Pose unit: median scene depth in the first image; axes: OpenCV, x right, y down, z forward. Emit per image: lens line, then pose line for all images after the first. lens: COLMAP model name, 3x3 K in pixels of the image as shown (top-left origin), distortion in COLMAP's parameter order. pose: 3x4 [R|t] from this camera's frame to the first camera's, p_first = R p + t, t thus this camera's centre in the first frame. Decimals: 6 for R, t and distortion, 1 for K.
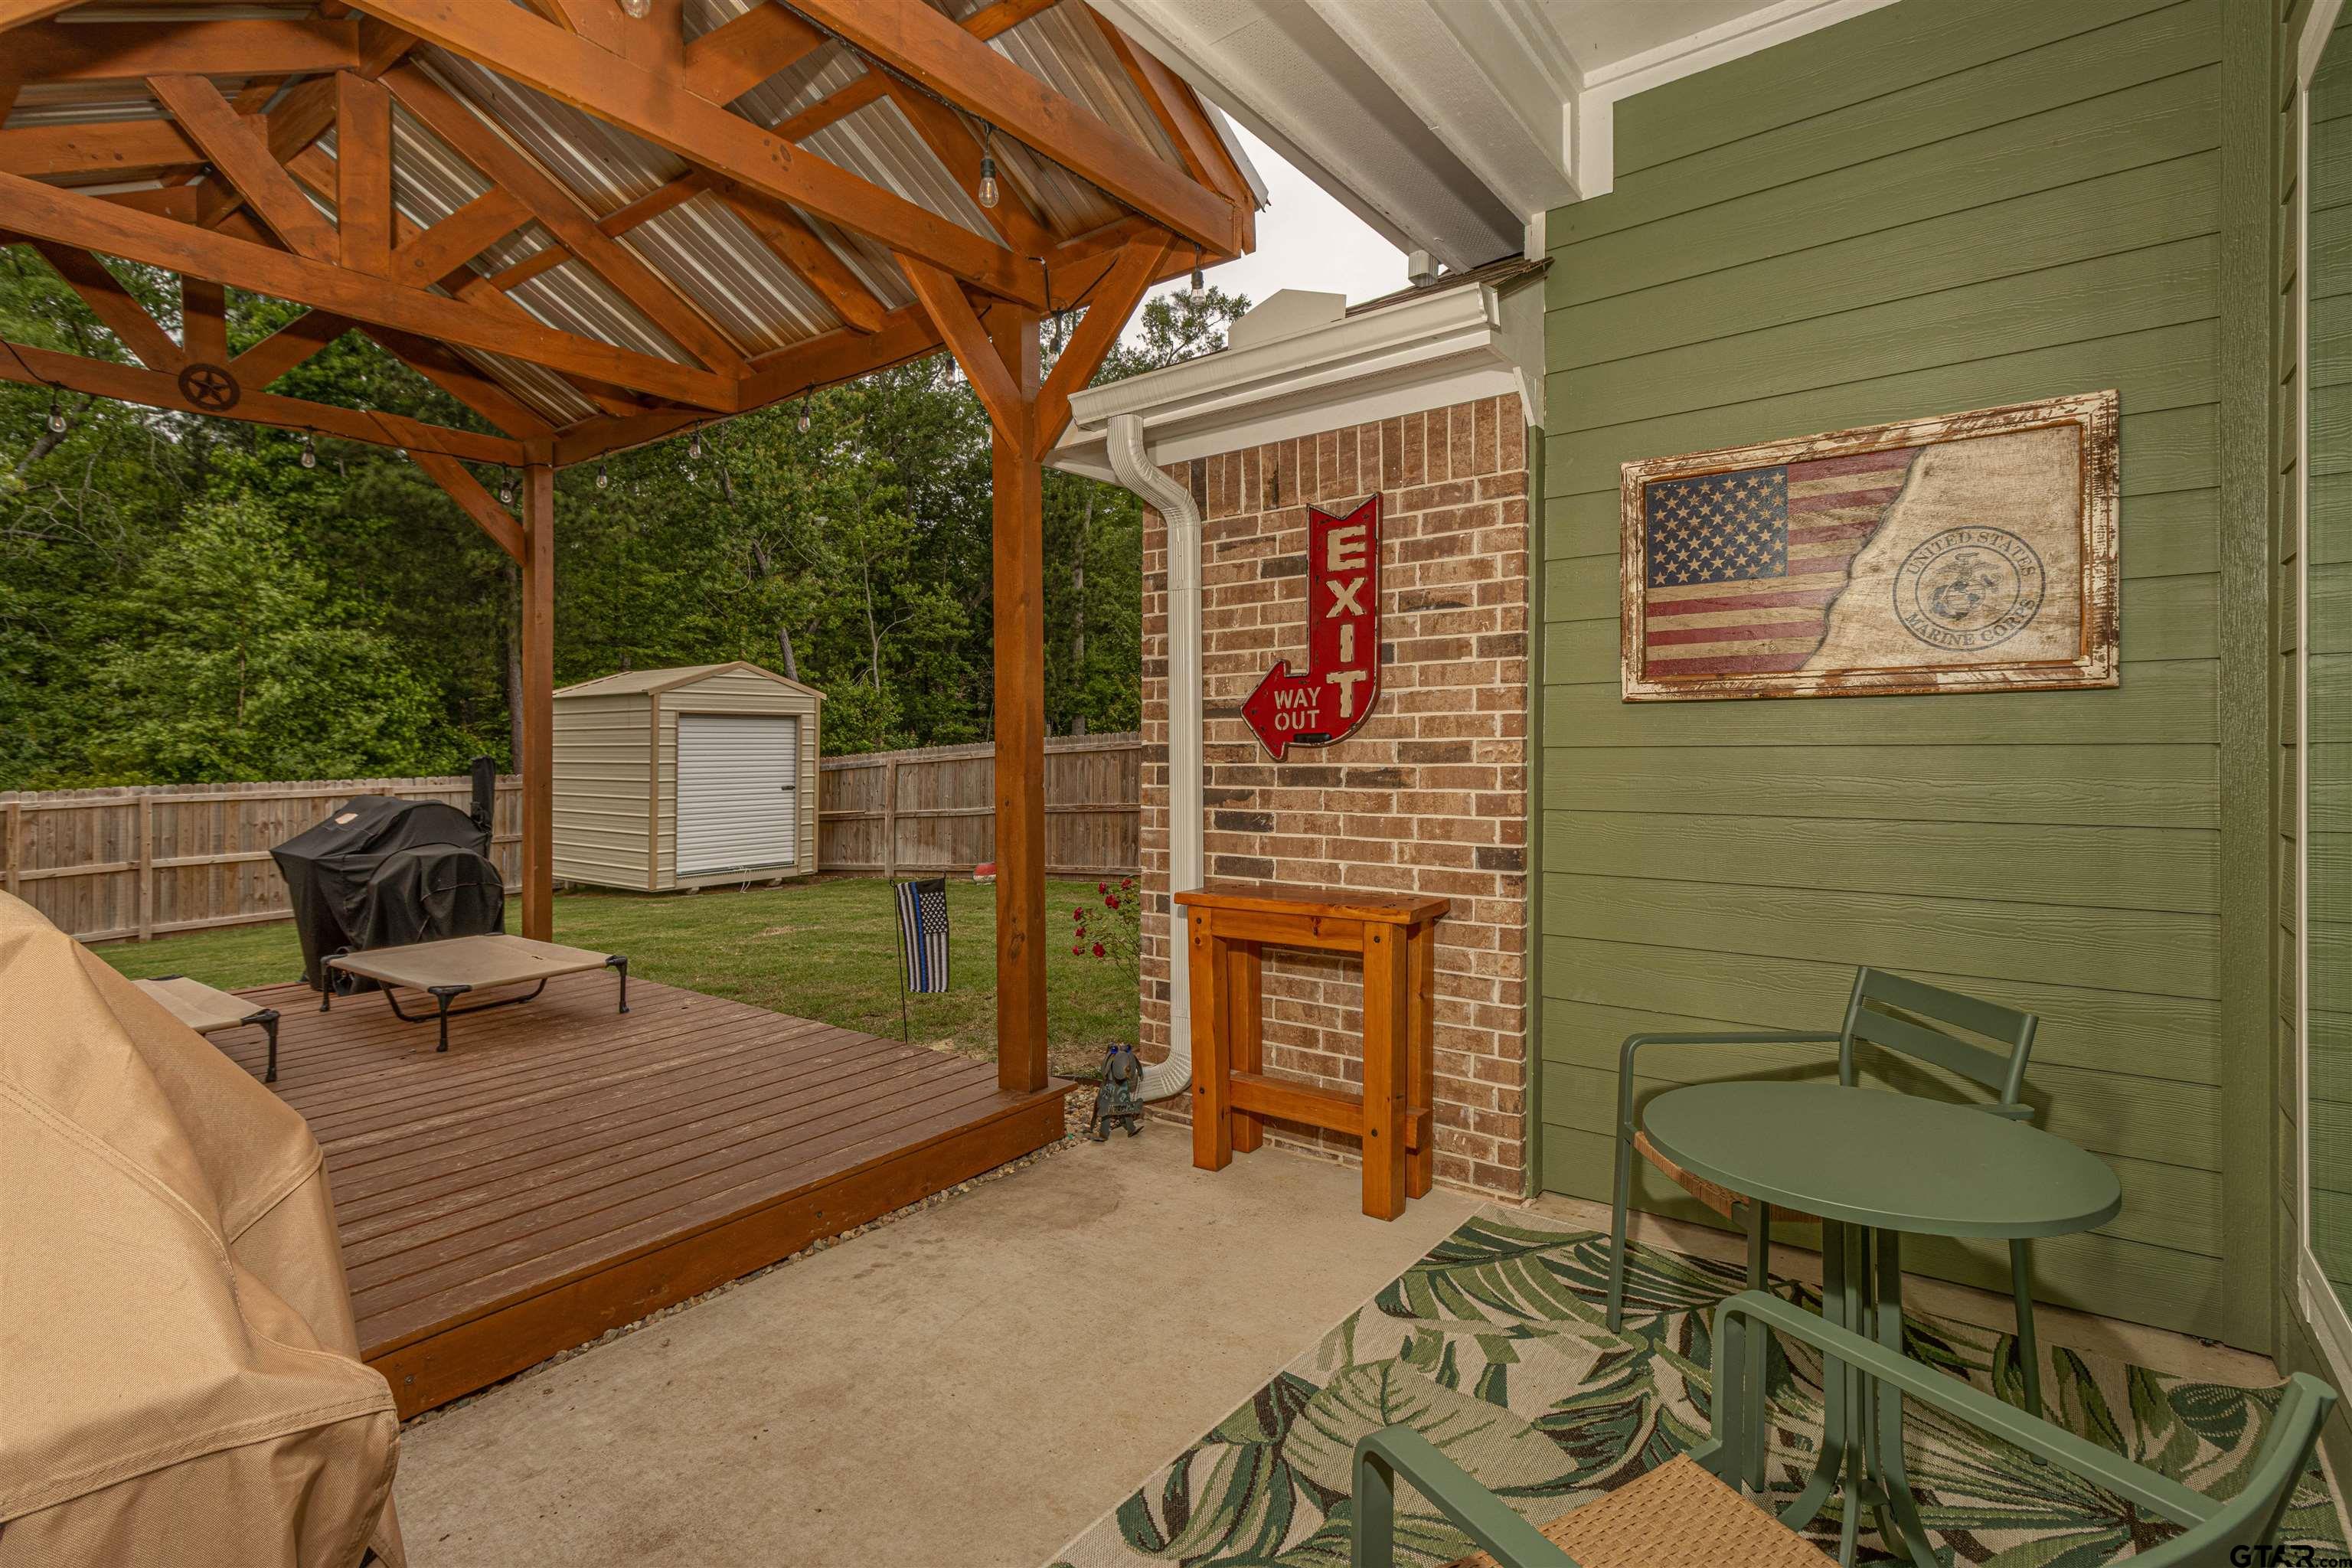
lens RADIAL K [[1115.4, 0, 1179.6], [0, 1115.4, 759.9], [0, 0, 1]] dist [0.008035, 0.000091]
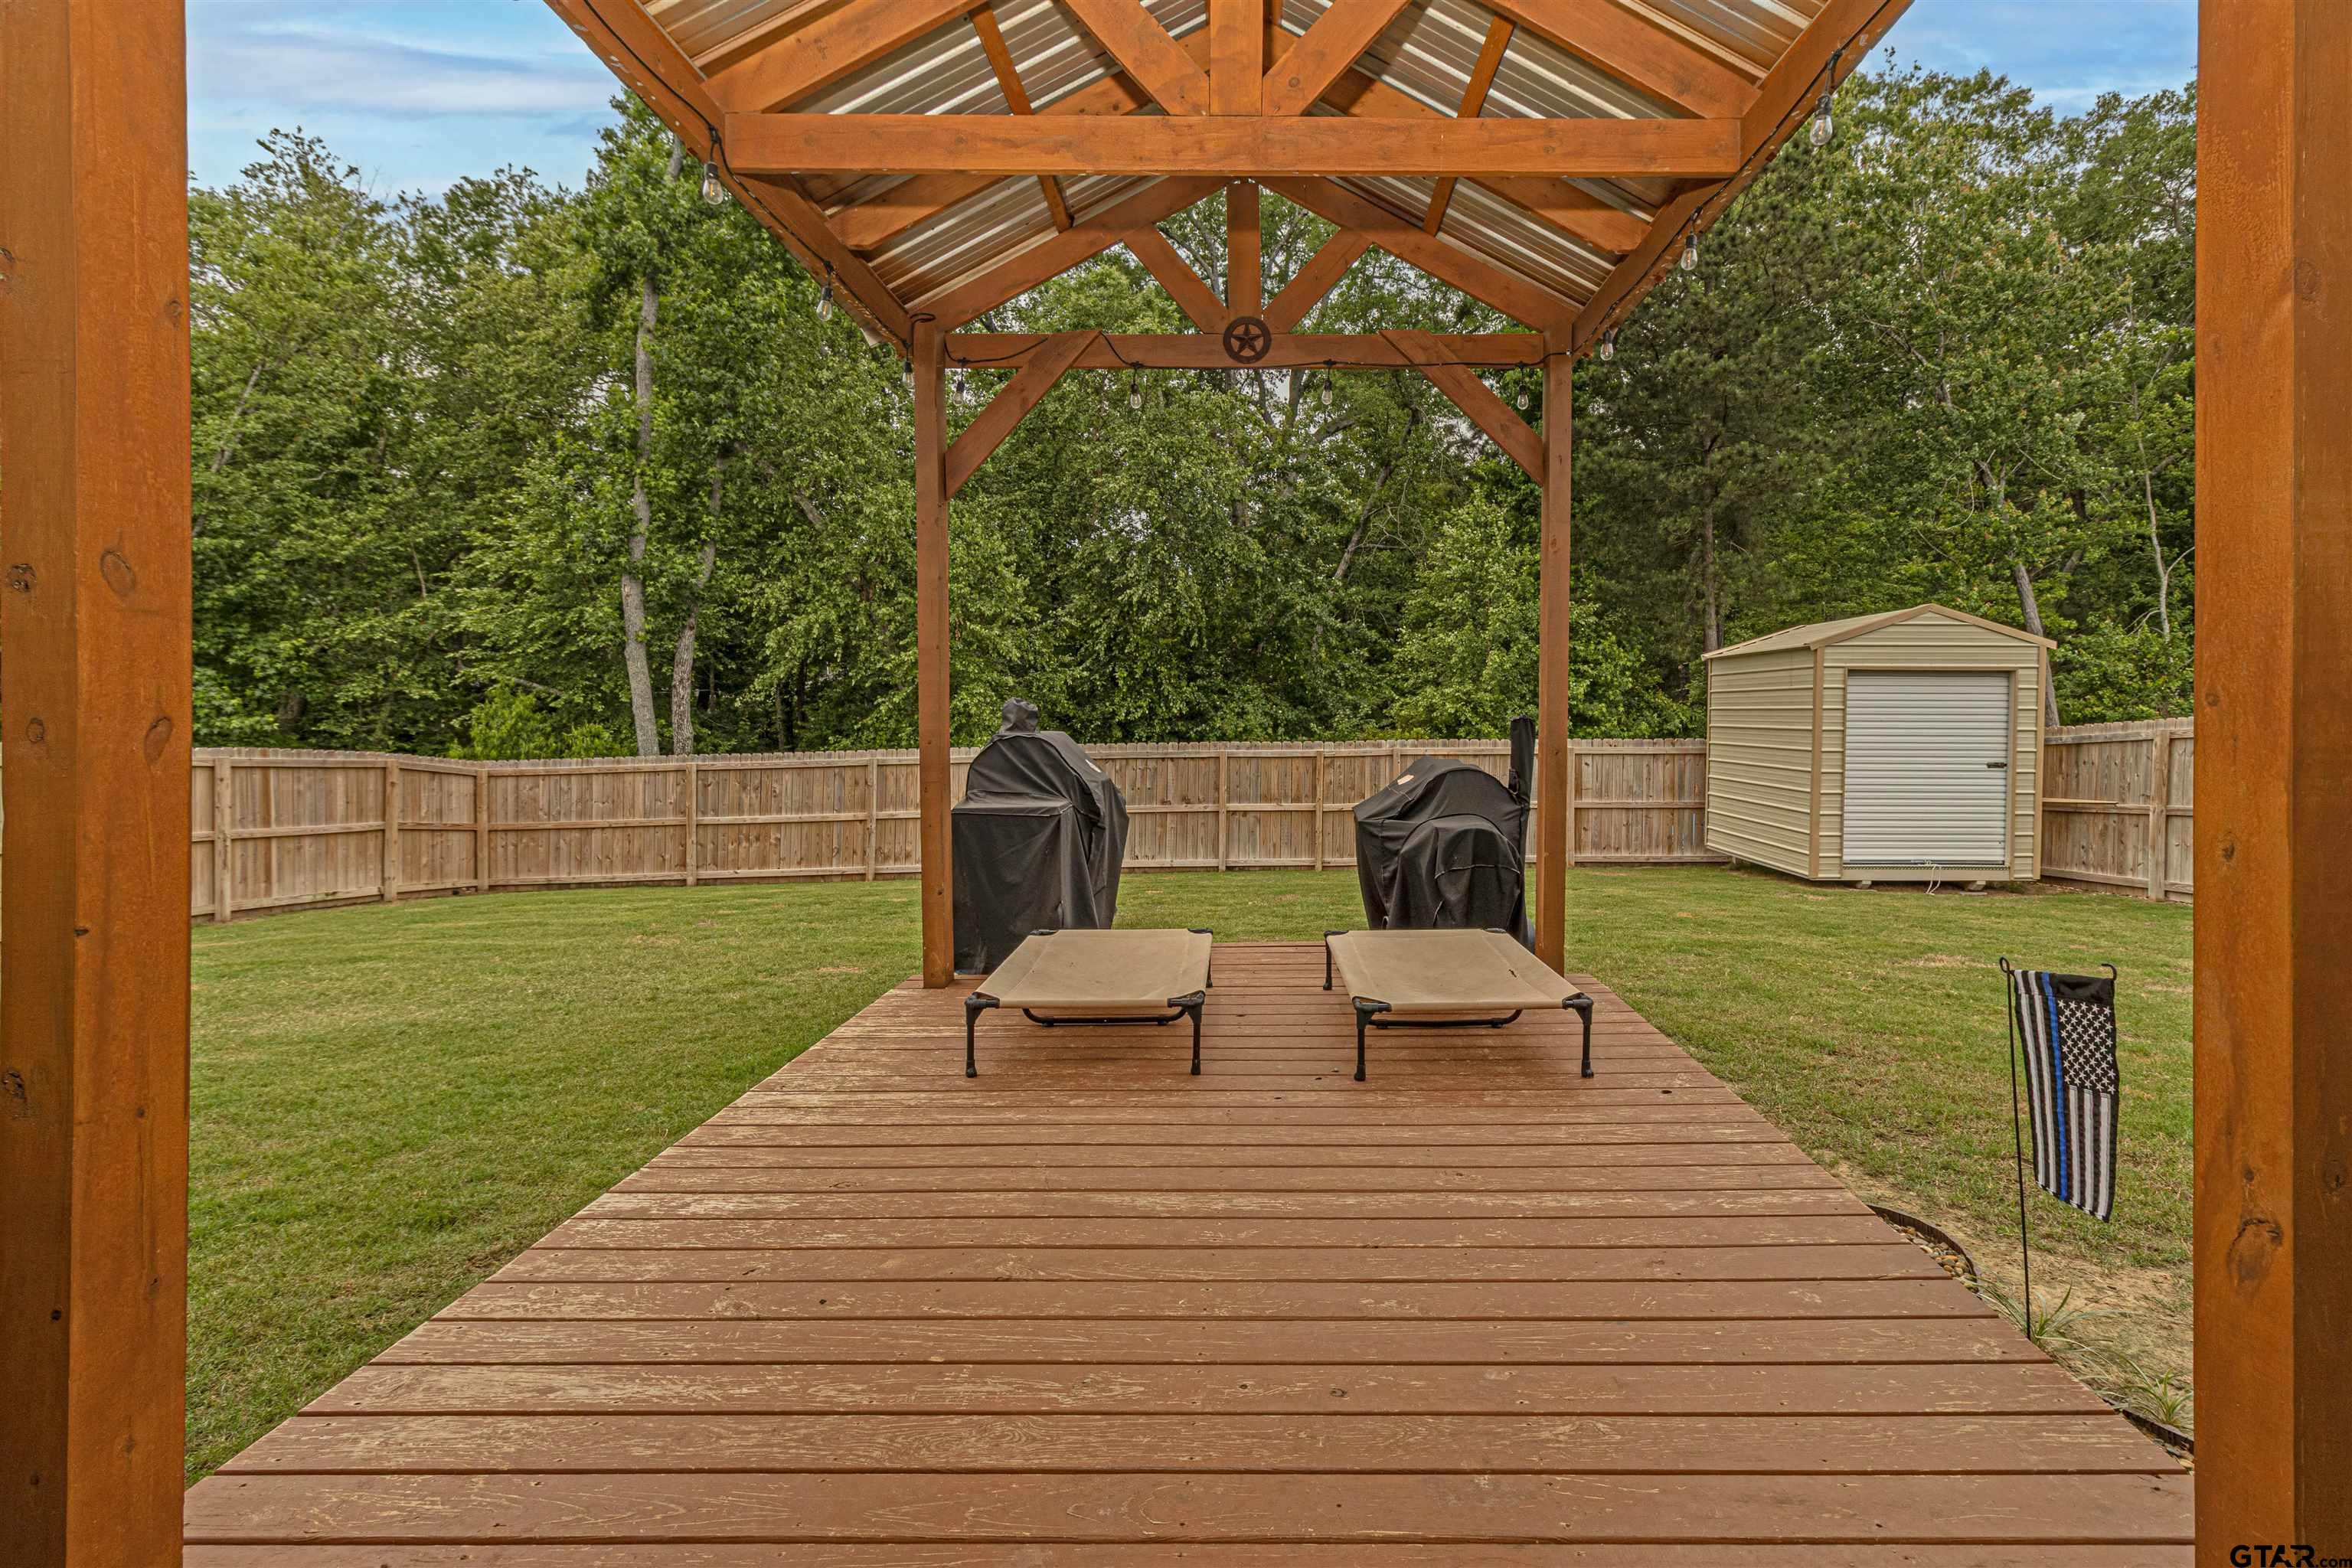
lens RADIAL K [[1174.7, 0, 1260.0], [0, 1174.7, 703.4], [0, 0, 1]] dist [0.012137, 0.000117]
pose [[0.602530, 0.001943, -0.798094, -0.007367], [-0.017455, 0.999790, -0.010744, 0.000135], [0.797905, 0.020404, 0.602438, 0.107498]]
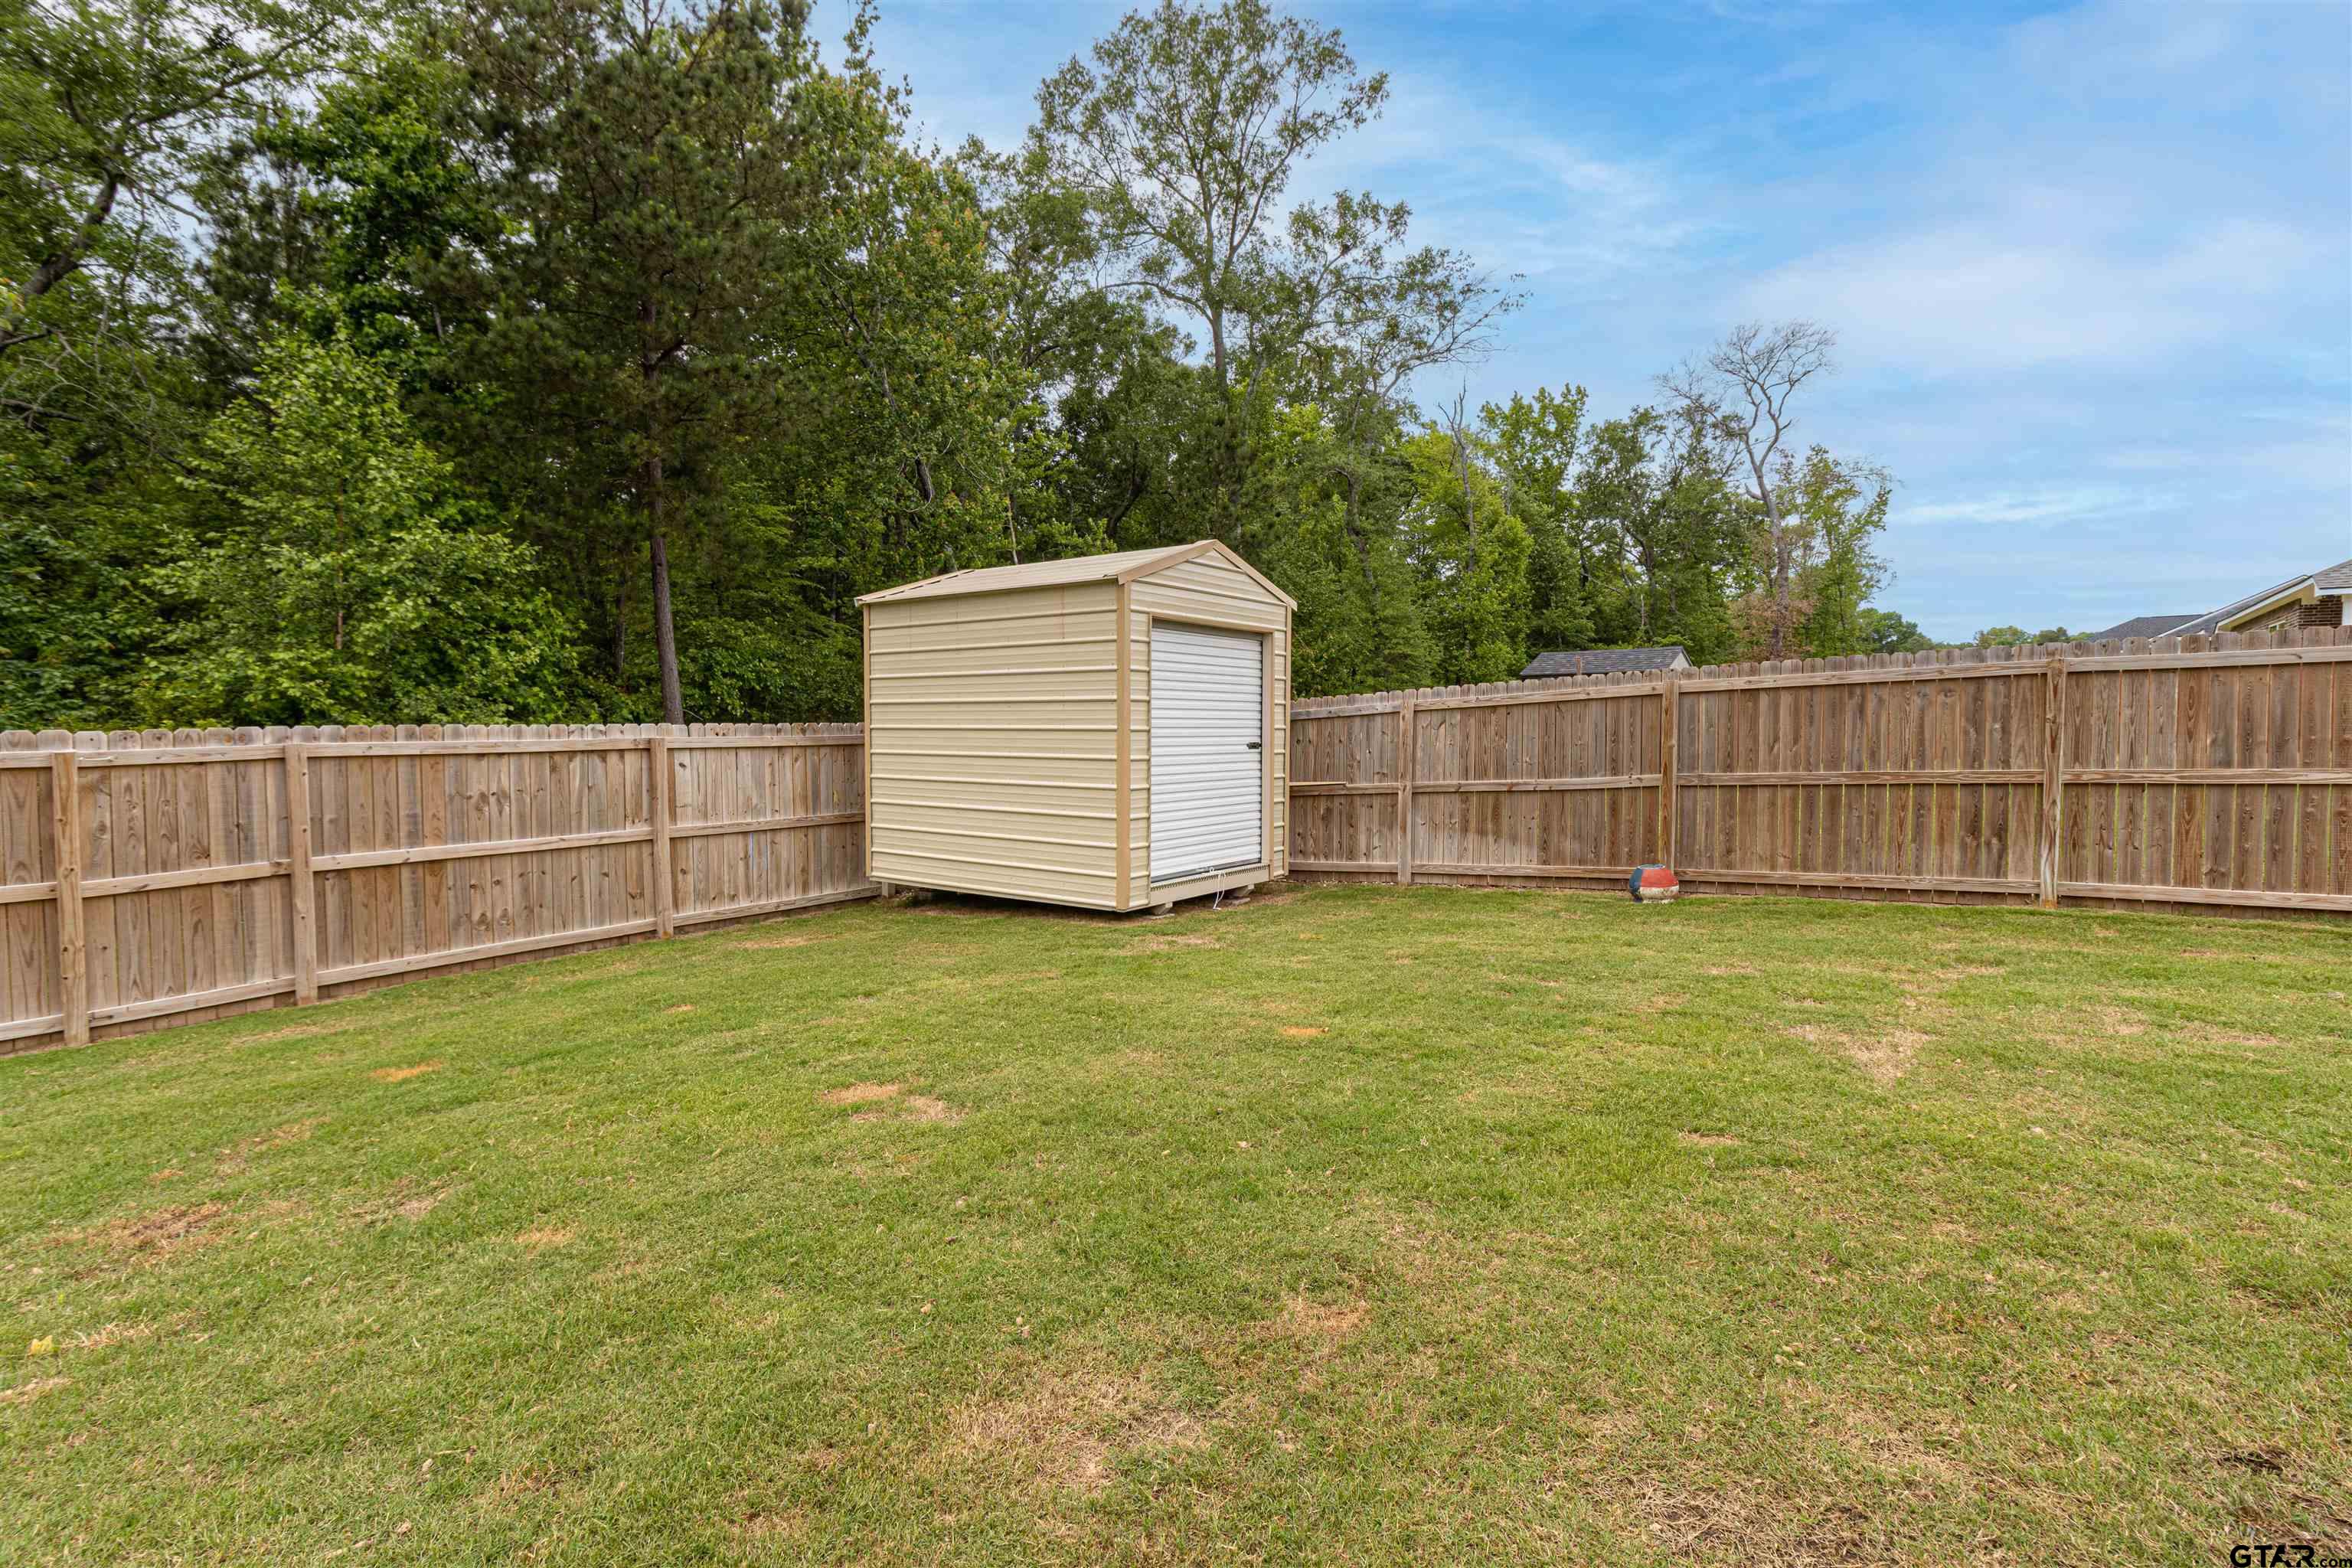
lens RADIAL K [[1153.0, 0, 1224.7], [0, 1153.0, 784.6], [0, 0, 1]] dist [0.017978, 0.000457]
pose [[0.999982, 0.005893, 0.000992, -0.383403], [-0.005929, 0.999116, 0.041607, 0.021170], [-0.000746, -0.041612, 0.999134, 0.348540]]
